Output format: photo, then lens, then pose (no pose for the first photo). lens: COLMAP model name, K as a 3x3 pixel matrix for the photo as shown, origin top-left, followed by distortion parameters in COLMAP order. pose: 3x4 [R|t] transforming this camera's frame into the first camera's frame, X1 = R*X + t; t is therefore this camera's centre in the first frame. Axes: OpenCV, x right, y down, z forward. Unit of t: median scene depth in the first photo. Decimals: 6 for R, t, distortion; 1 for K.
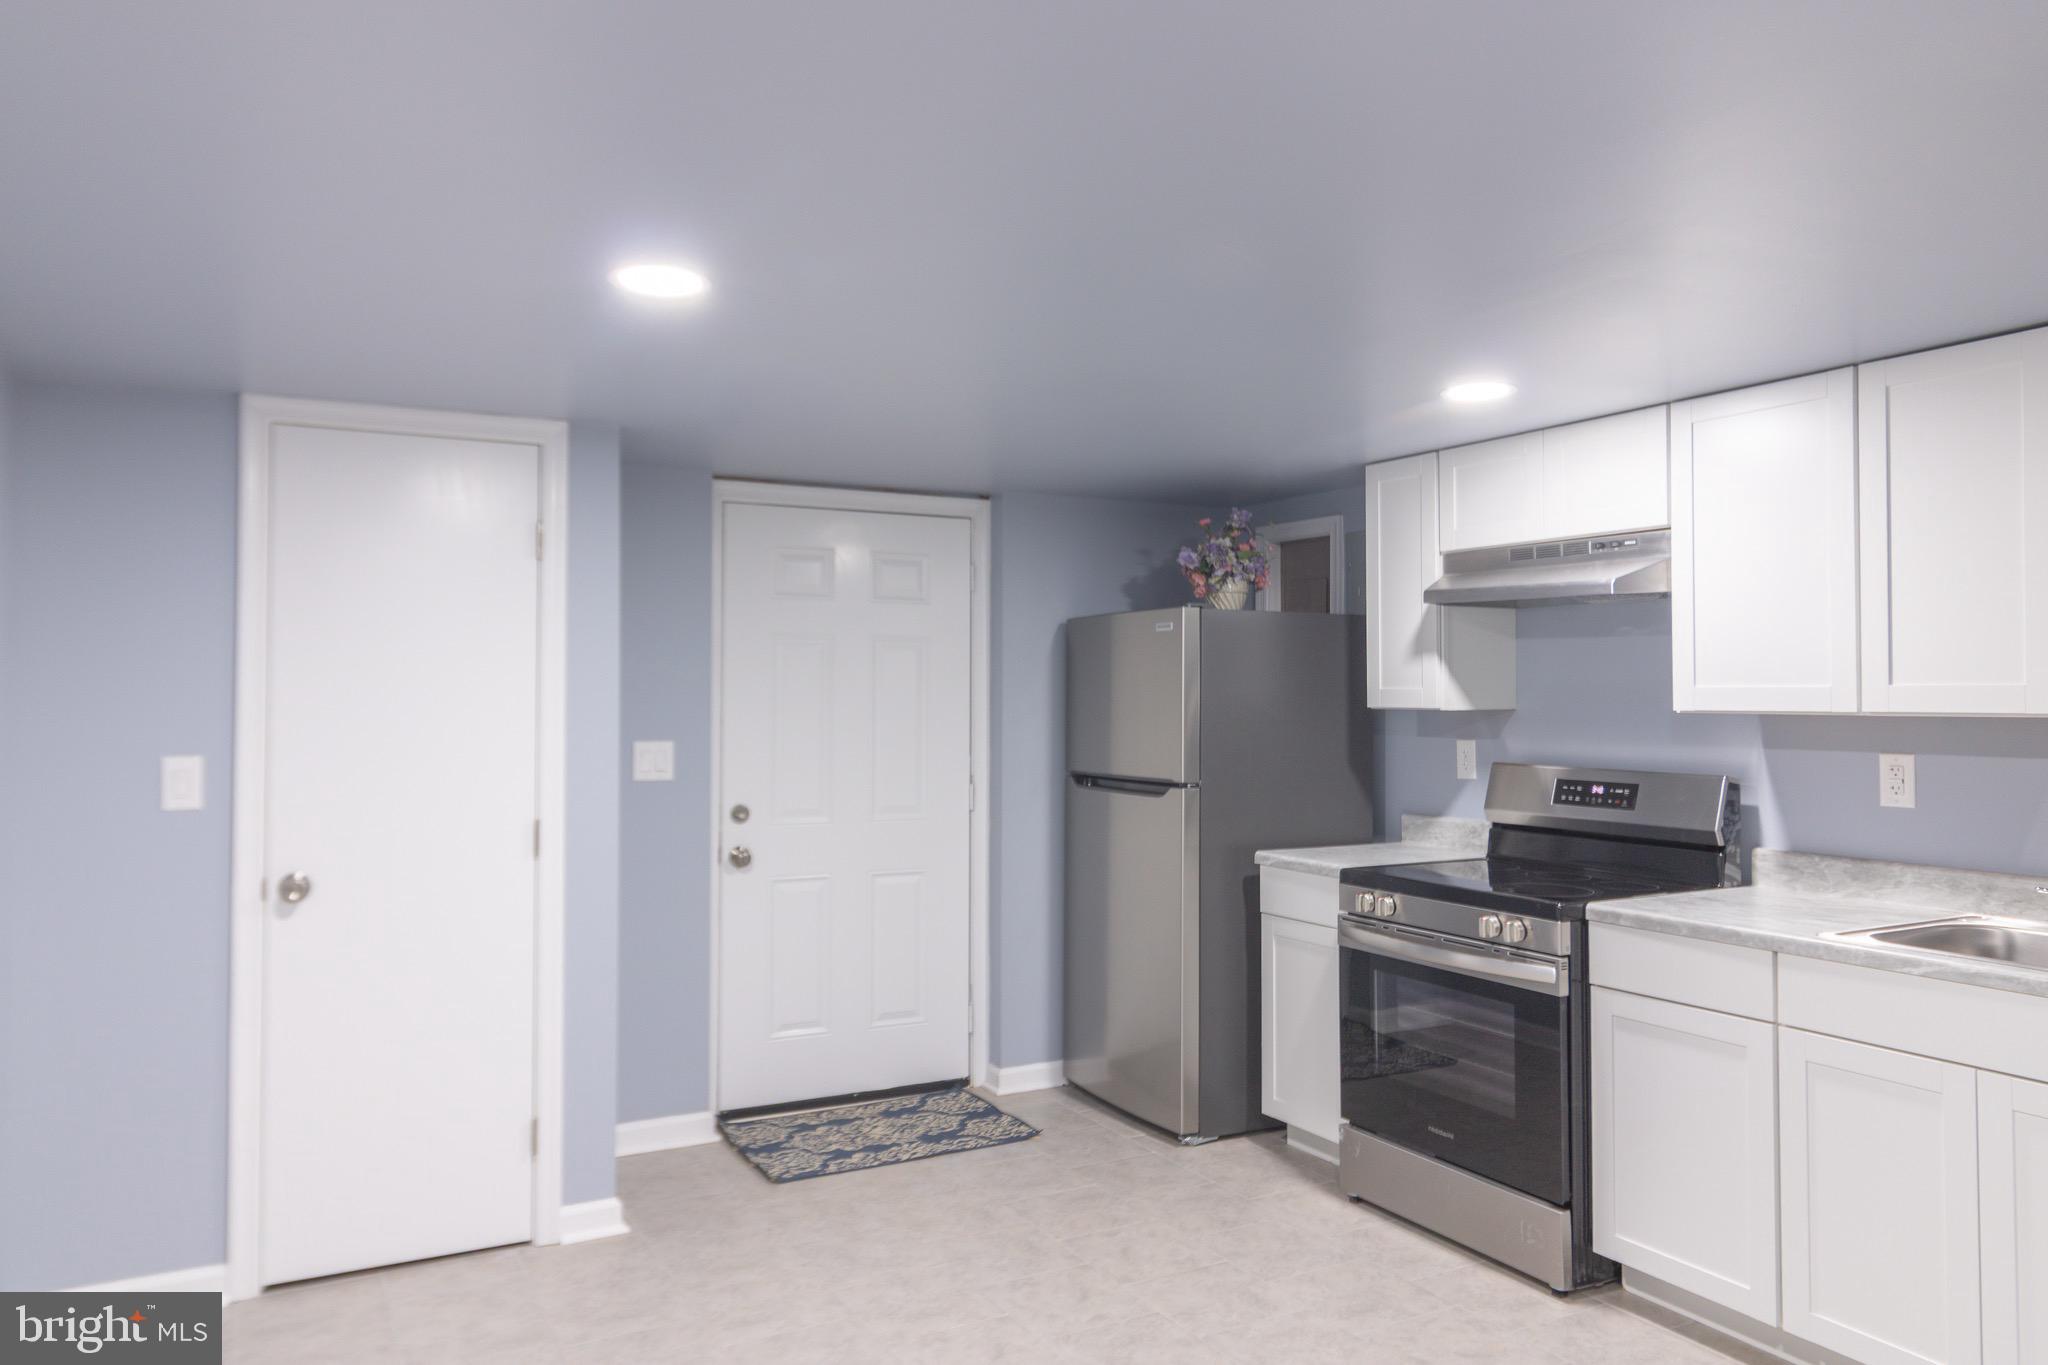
lens RADIAL K [[1476.6, 0, 1019.3], [0, 1476.6, 672.1], [0, 0, 1]] dist [-0.002802, 0.000530]
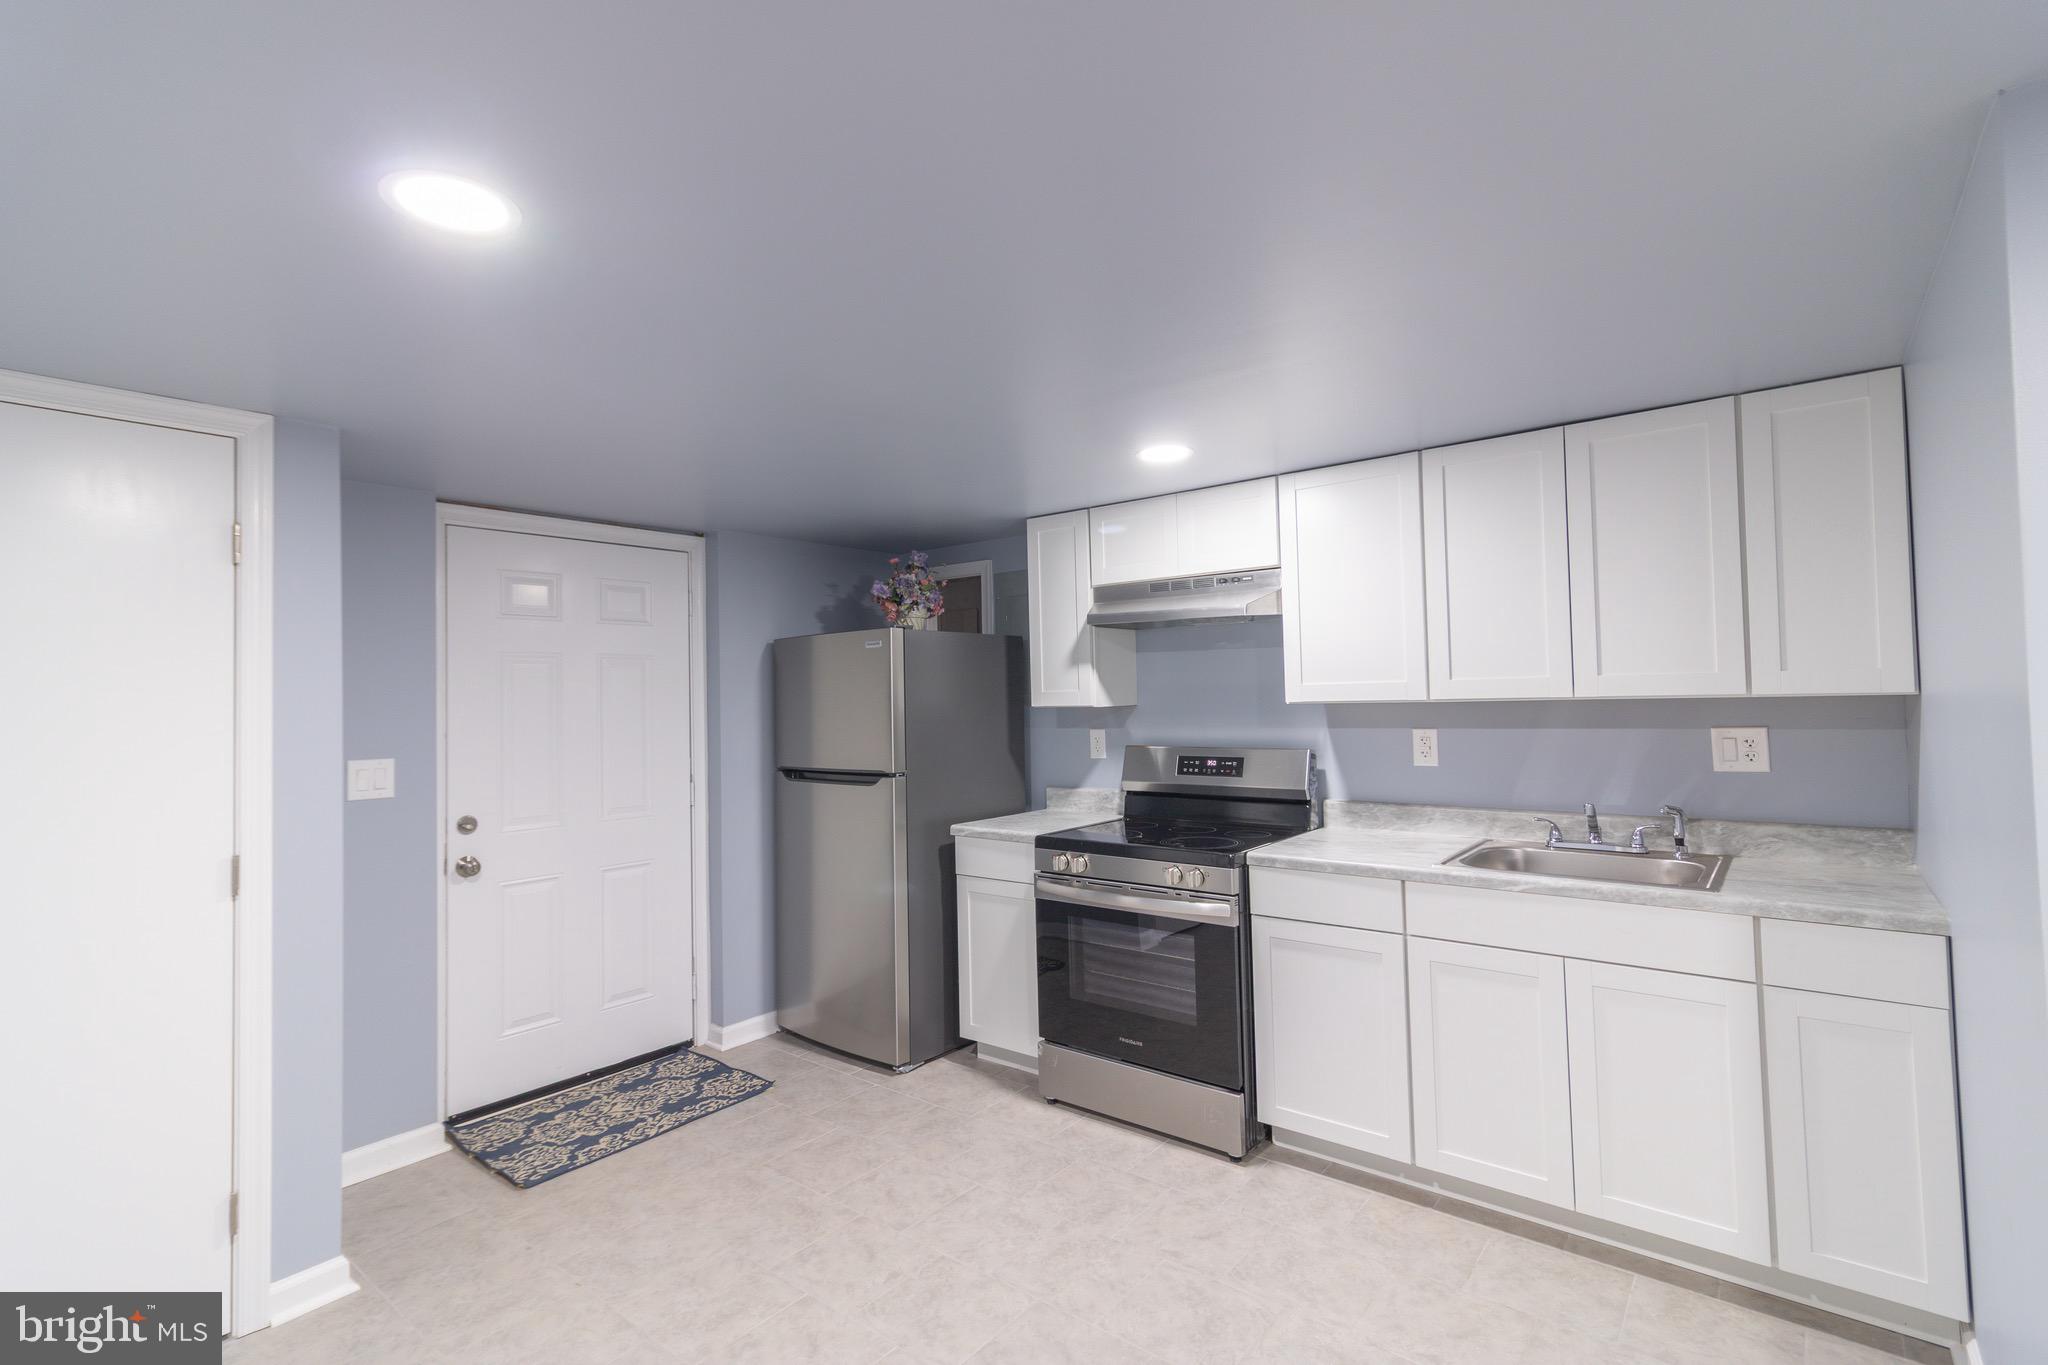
lens RADIAL K [[958.4, 0, 1023.4], [0, 958.4, 671.9], [0, 0, 1]] dist [0.003137, 0.001026]
pose [[0.918725, -0.011549, 0.394730, -0.105187], [0.017978, 0.999759, -0.012592, 0.004208], [-0.394489, 0.018666, 0.918711, 0.247026]]
